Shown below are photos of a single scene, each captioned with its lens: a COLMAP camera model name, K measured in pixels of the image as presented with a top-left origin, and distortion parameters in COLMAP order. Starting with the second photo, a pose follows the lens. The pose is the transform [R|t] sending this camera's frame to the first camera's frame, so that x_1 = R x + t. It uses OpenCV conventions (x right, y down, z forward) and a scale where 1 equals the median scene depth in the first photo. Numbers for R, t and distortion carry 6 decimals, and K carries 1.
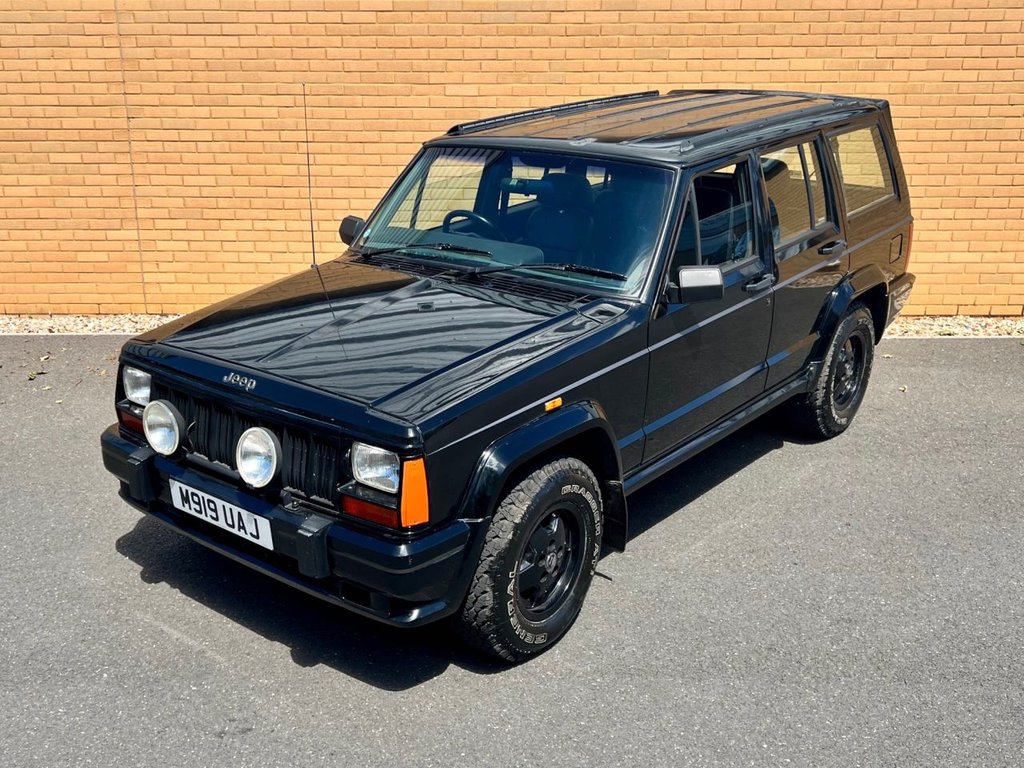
lens RADIAL K [[996.0, 0, 480.2], [0, 996.0, 340.8], [0, 0, 1]] dist [0.024290, 0.000000]
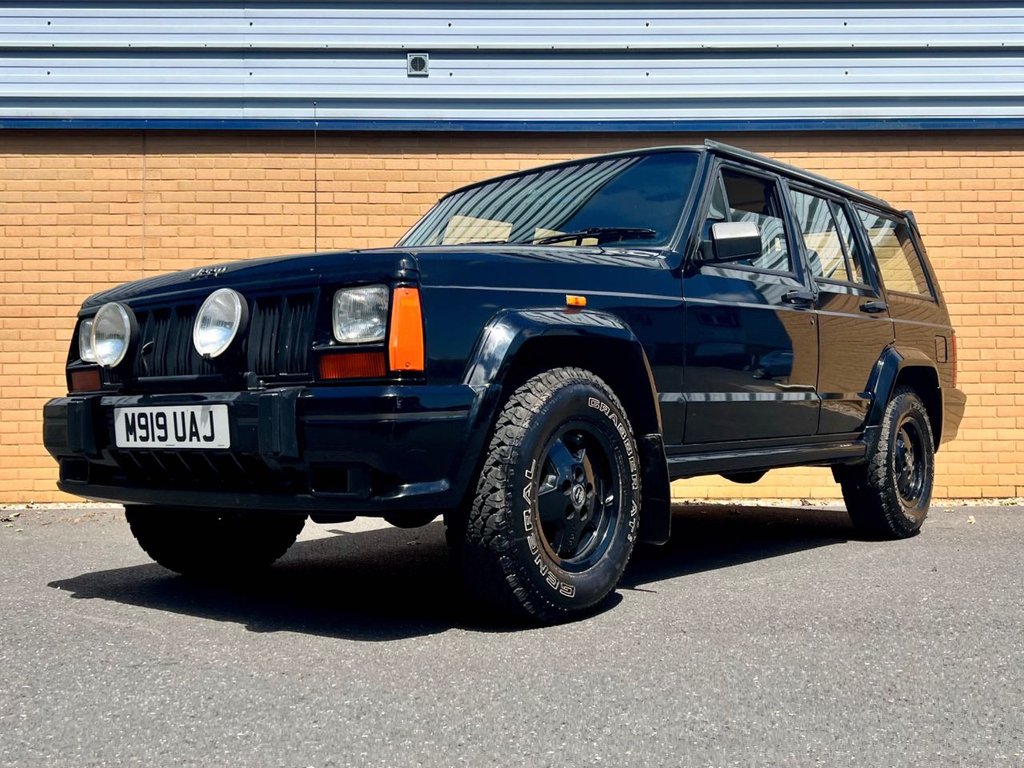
lens RADIAL K [[996.0, 0, 539.6], [0, 996.0, 397.8], [0, 0, 1]] dist [0.024290, 0.000000]
pose [[0.999671, -0.004744, 0.025215, 0.018513], [0.012716, 0.945174, -0.326320, 0.388396], [-0.022285, 0.326533, 0.944923, 0.200470]]
